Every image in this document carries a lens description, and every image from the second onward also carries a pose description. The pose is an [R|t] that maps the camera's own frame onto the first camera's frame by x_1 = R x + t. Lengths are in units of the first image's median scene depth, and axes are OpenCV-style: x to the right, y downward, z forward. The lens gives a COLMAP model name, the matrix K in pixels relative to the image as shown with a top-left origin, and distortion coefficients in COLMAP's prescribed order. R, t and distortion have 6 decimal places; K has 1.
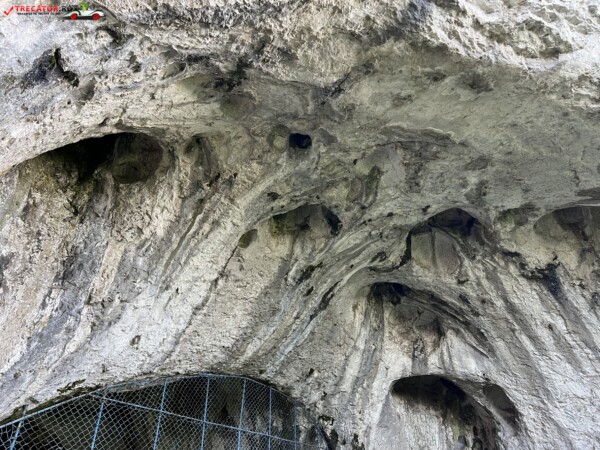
lens RADIAL K [[451.2, 0, 299.0], [0, 451.2, 226.6], [0, 0, 1]] dist [0.056690, -0.067583]
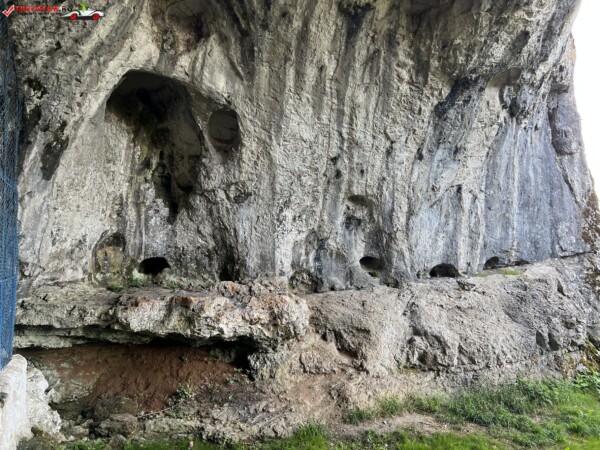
lens RADIAL K [[451.2, 0, 299.0], [0, 451.2, 226.6], [0, 0, 1]] dist [0.056690, -0.067583]
pose [[0.544980, 0.058117, 0.836433, -0.356652], [-0.448953, 0.862758, 0.232571, 0.388977], [-0.708123, -0.502266, 0.496278, 0.465265]]
